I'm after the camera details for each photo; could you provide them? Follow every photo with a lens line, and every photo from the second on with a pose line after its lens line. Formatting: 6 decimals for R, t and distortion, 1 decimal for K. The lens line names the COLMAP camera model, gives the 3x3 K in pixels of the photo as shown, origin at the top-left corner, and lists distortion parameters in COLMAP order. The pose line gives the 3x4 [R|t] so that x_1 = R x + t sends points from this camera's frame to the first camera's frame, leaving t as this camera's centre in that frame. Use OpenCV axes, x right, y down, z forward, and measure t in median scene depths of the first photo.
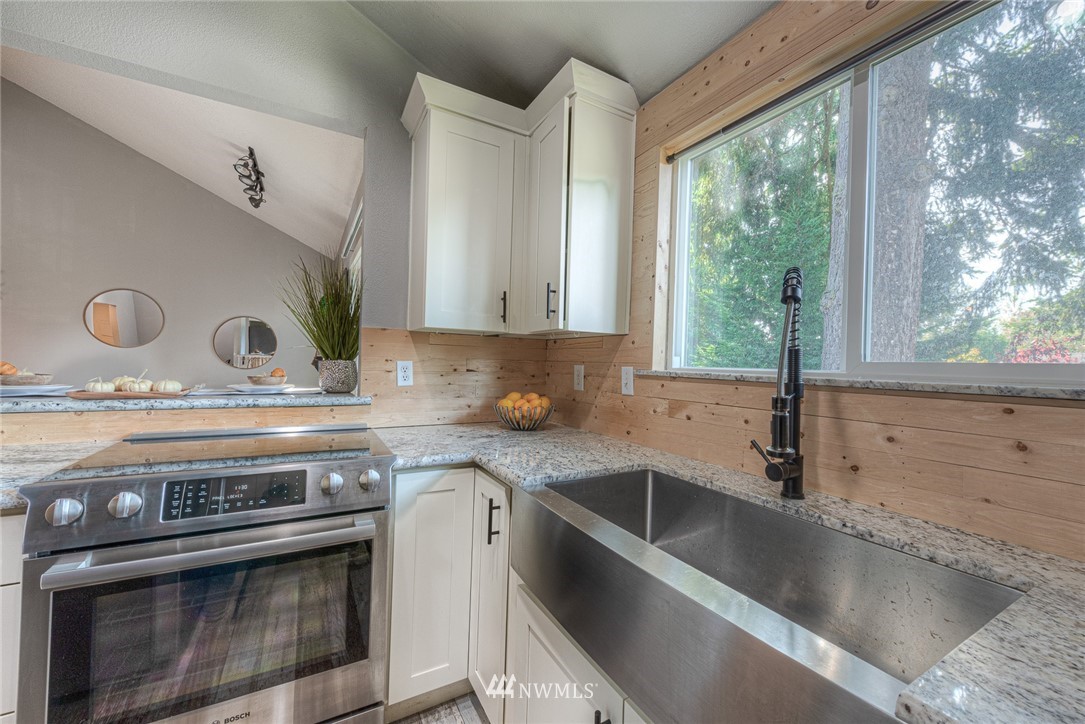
lens RADIAL K [[424.7, 0, 545.2], [0, 424.7, 362.5], [0, 0, 1]] dist [0.006893, -0.001680]
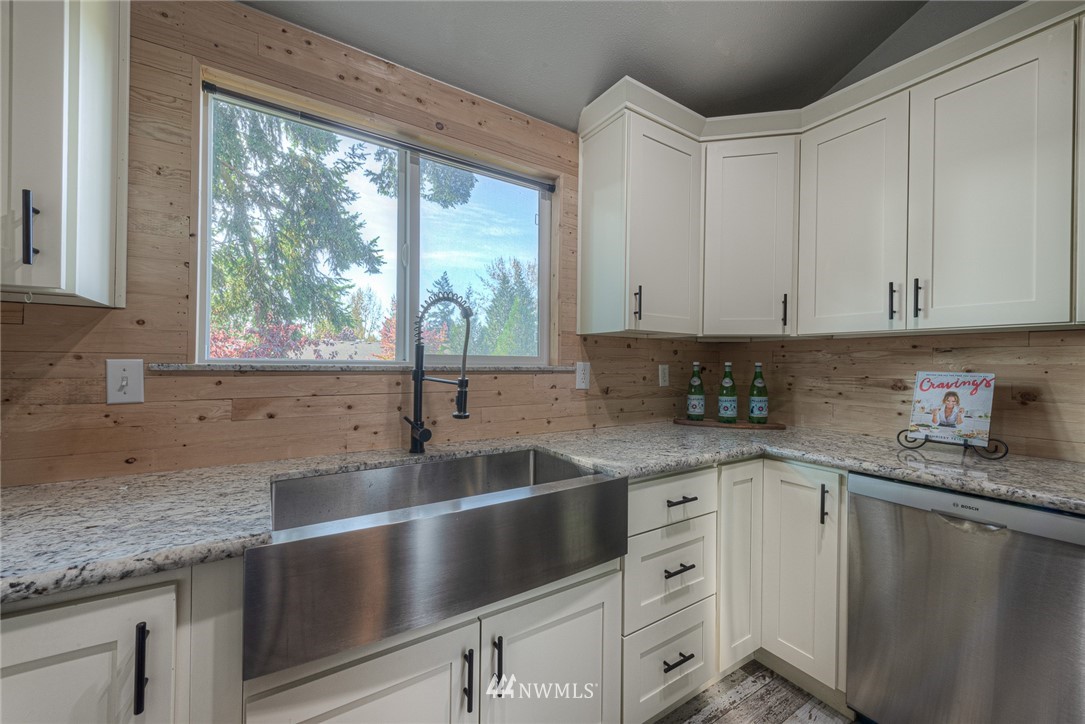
lens RADIAL K [[424.7, 0, 545.9], [0, 424.7, 363.1], [0, 0, 1]] dist [0.006893, -0.001680]
pose [[-0.062960, -0.026805, 0.997656, -0.523467], [-0.013454, 0.999571, 0.026007, -0.010030], [-0.997925, -0.011785, -0.063294, 0.432471]]
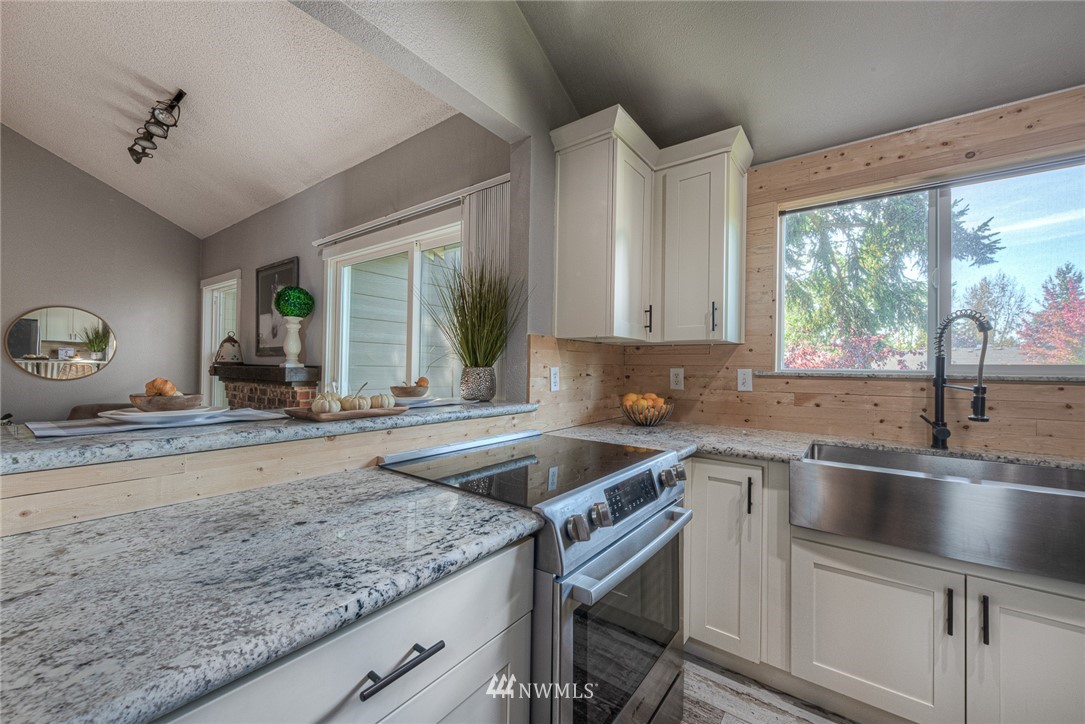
lens RADIAL K [[424.7, 0, 548.0], [0, 424.7, 362.3], [0, 0, 1]] dist [0.006893, -0.001680]
pose [[0.913054, -0.010426, 0.407706, -0.923581], [0.011606, 0.999933, -0.000421, -0.017896], [-0.407674, 0.005116, 0.913113, 0.078911]]
